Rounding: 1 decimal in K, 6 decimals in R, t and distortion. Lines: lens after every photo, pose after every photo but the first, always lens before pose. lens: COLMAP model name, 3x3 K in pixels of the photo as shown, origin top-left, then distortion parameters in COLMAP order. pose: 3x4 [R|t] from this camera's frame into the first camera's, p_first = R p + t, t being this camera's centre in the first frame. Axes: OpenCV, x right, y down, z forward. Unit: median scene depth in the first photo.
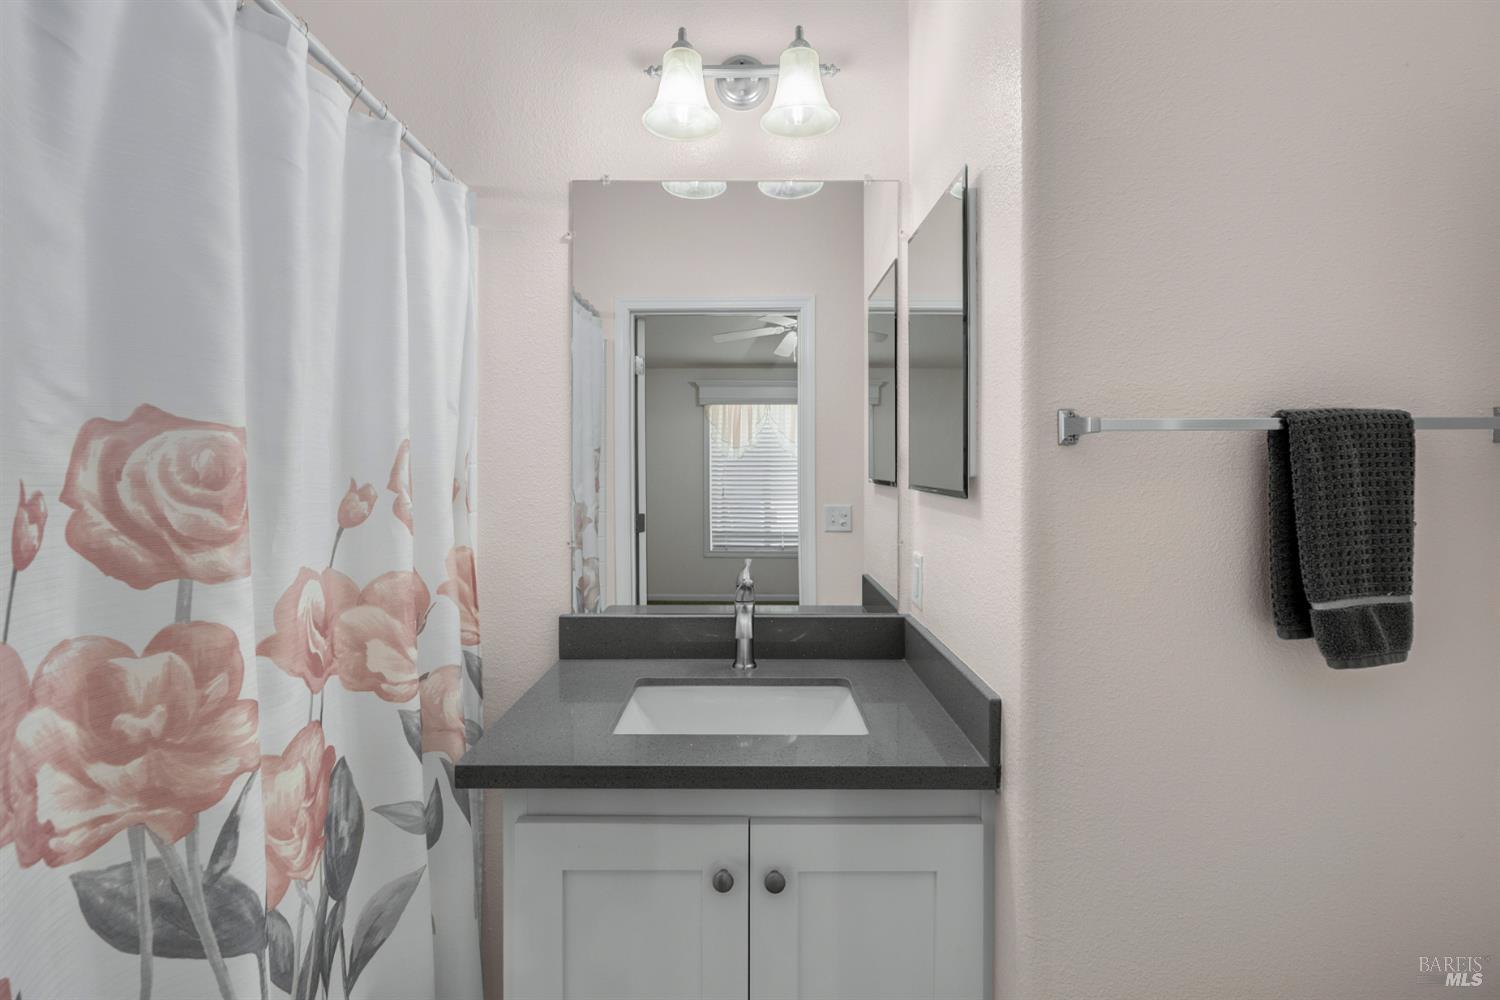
lens RADIAL K [[755.3, 0, 750.5], [0, 755.3, 486.4], [0, 0, 1]] dist [0.023405, 0.000889]
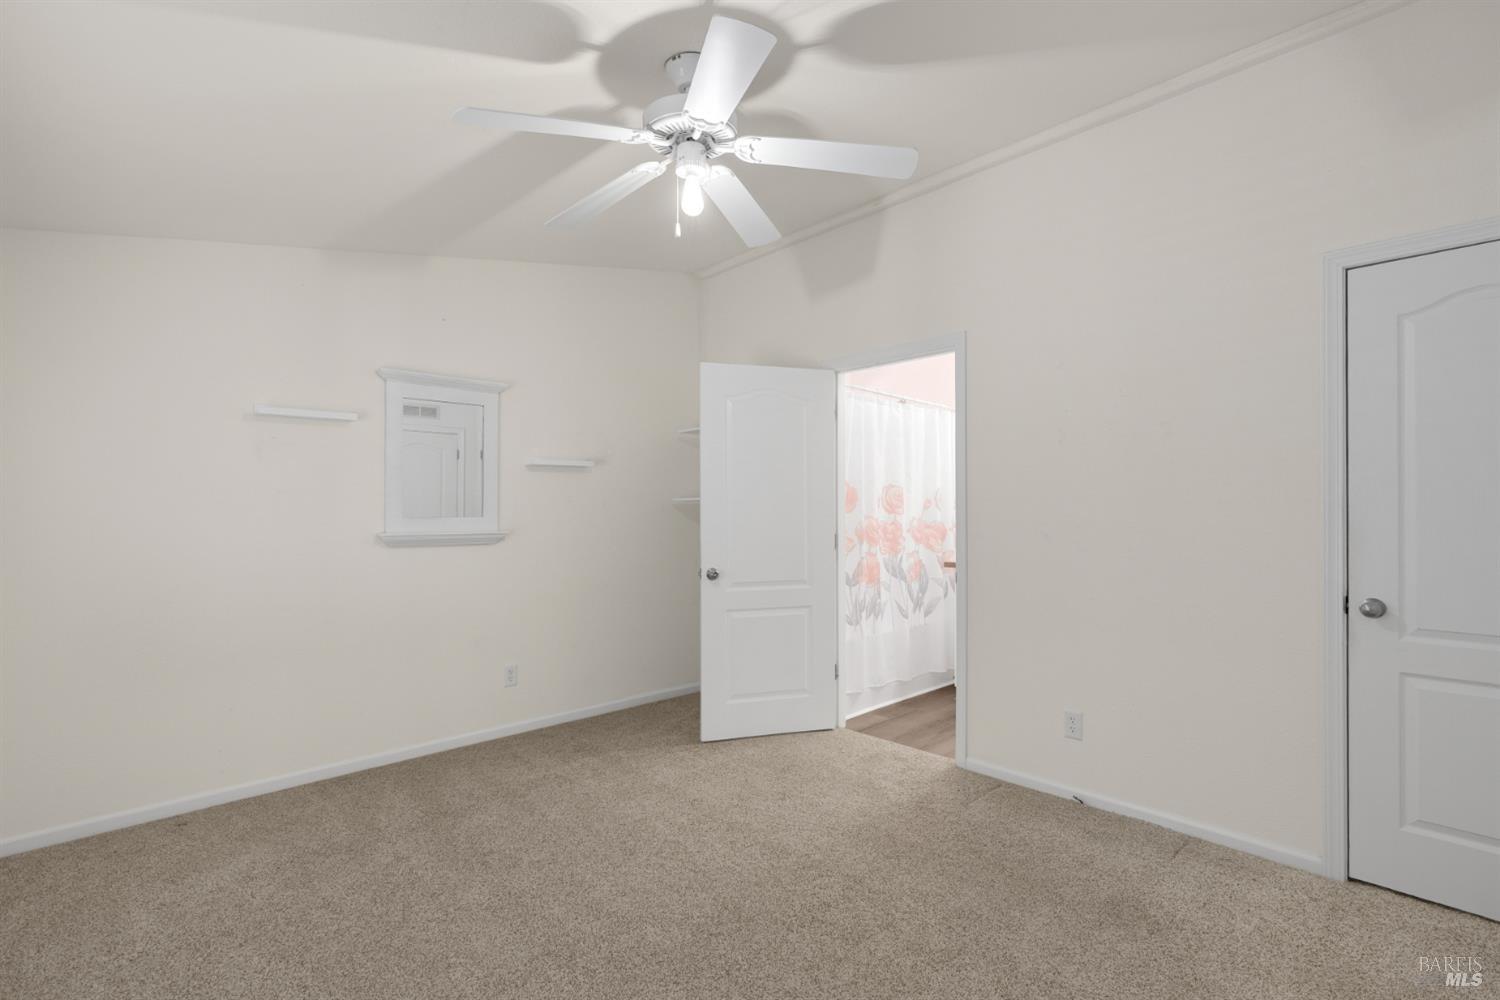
lens RADIAL K [[681.1, 0, 749.4], [0, 681.1, 509.0], [0, 0, 1]] dist [-0.000123, -0.000124]
pose [[0.683187, -0.006311, -0.730216, 2.008236], [-0.014879, 0.999635, -0.022559, 0.195683], [0.730092, 0.026277, 0.682844, -2.941707]]
